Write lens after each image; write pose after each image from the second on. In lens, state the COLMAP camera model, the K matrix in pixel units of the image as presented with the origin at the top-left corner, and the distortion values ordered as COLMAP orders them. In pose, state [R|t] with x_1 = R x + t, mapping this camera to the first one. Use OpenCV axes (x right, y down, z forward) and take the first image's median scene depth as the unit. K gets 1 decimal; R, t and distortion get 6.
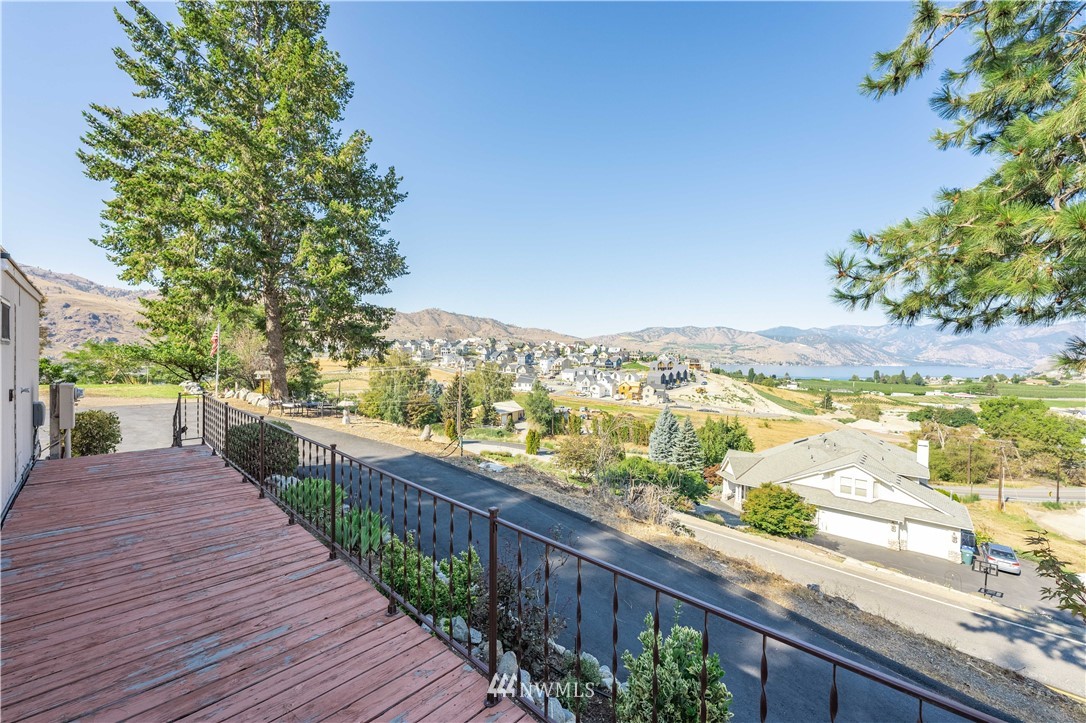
lens RADIAL K [[435.5, 0, 536.7], [0, 435.5, 363.3], [0, 0, 1]] dist [0.002015, 0.000424]
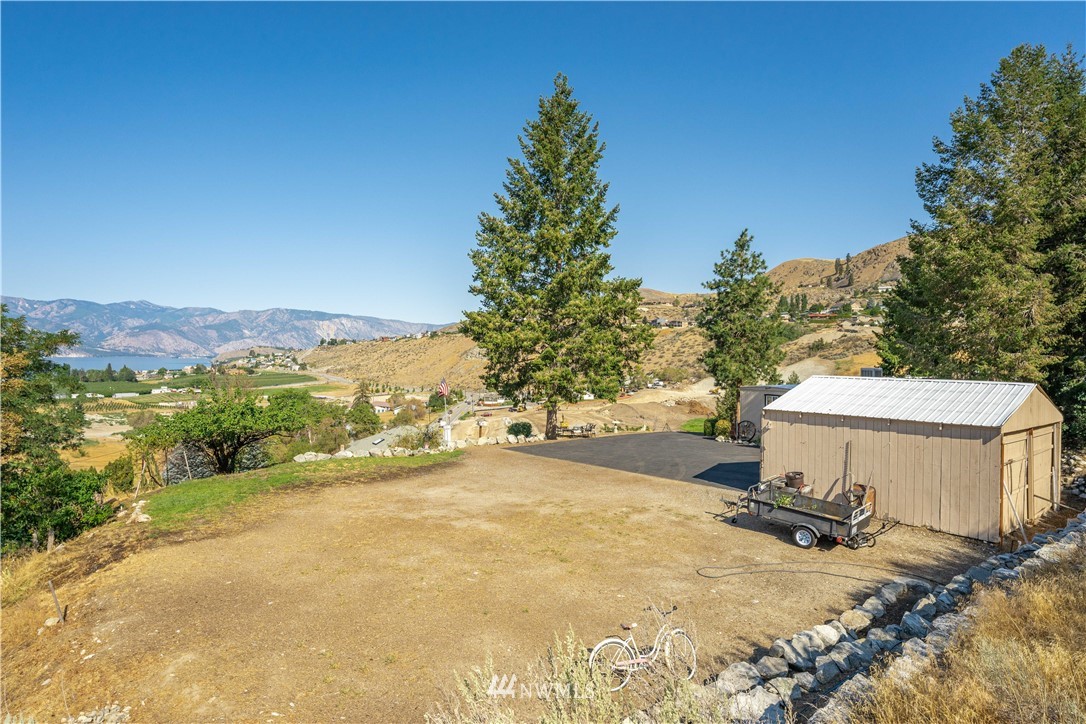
lens RADIAL K [[612.9, 0, 540.3], [0, 612.9, 364.0], [0, 0, 1]] dist [-0.000647, 0.001048]
pose [[0.222657, -0.028779, 0.974472, -0.112329], [0.011290, 0.999573, 0.026940, -0.008640], [-0.974831, 0.005004, 0.222887, 0.025686]]
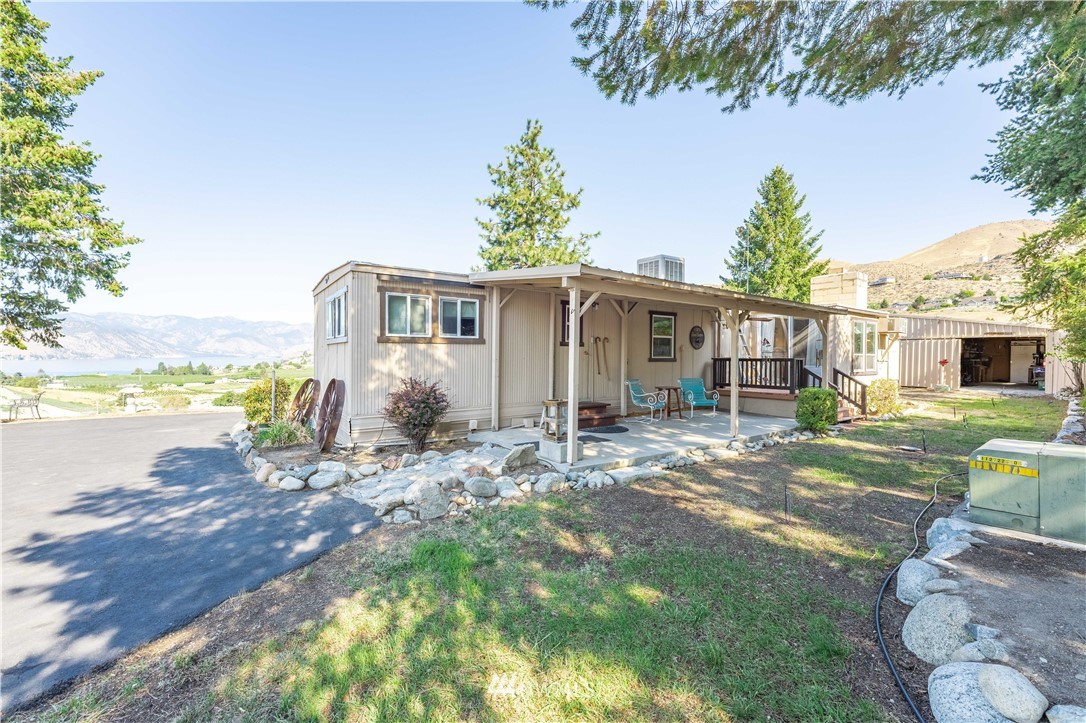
lens RADIAL K [[435.5, 0, 538.3], [0, 435.5, 360.7], [0, 0, 1]] dist [0.002015, 0.000424]
pose [[0.185912, -0.028340, 0.982158, -0.041197], [0.015029, 0.999549, 0.025997, 0.000747], [-0.982452, 0.009928, 0.186254, 0.000346]]
